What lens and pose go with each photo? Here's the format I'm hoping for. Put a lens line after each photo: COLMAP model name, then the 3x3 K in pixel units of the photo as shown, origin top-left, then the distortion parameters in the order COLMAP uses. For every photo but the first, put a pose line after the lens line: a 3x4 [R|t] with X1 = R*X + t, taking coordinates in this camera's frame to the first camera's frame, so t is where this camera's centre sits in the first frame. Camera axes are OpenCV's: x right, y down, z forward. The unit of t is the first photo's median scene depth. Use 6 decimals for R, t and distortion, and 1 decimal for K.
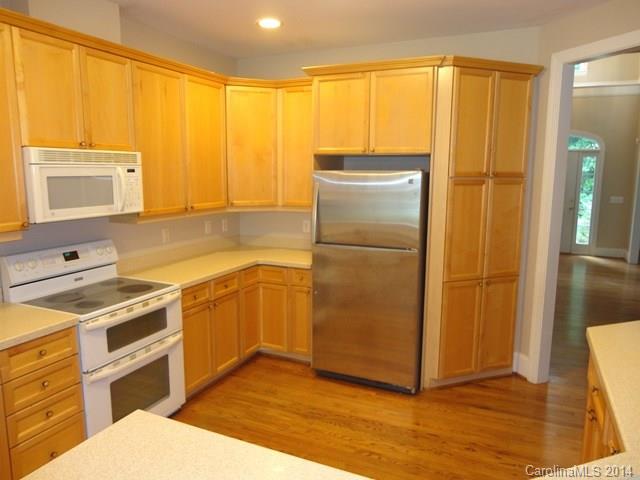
lens RADIAL K [[450.7, 0, 320.0], [0, 450.7, 240.0], [0, 0, 1]] dist [-0.043970, 0.002546]
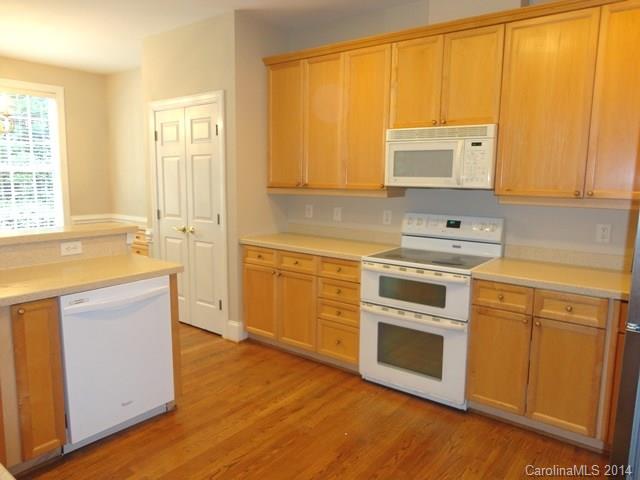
lens RADIAL K [[450.7, 0, 320.0], [0, 450.7, 240.0], [0, 0, 1]] dist [-0.043970, 0.002546]
pose [[-0.218619, 0.132256, -0.966806, 0.684293], [-0.159609, 0.972583, 0.169138, -0.070436], [0.962669, 0.191288, -0.191515, 1.001687]]
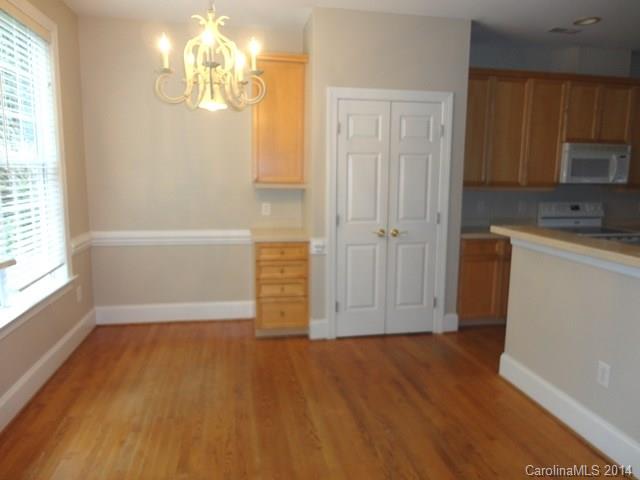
lens RADIAL K [[464.8, 0, 319.5], [0, 464.8, 232.0], [0, 0, 1]] dist [-0.030996, -0.001173]
pose [[0.561834, 0.124349, -0.817851, 0.361649], [-0.140084, 0.988661, 0.054086, 0.186267], [0.815303, 0.084180, 0.572883, -0.848384]]
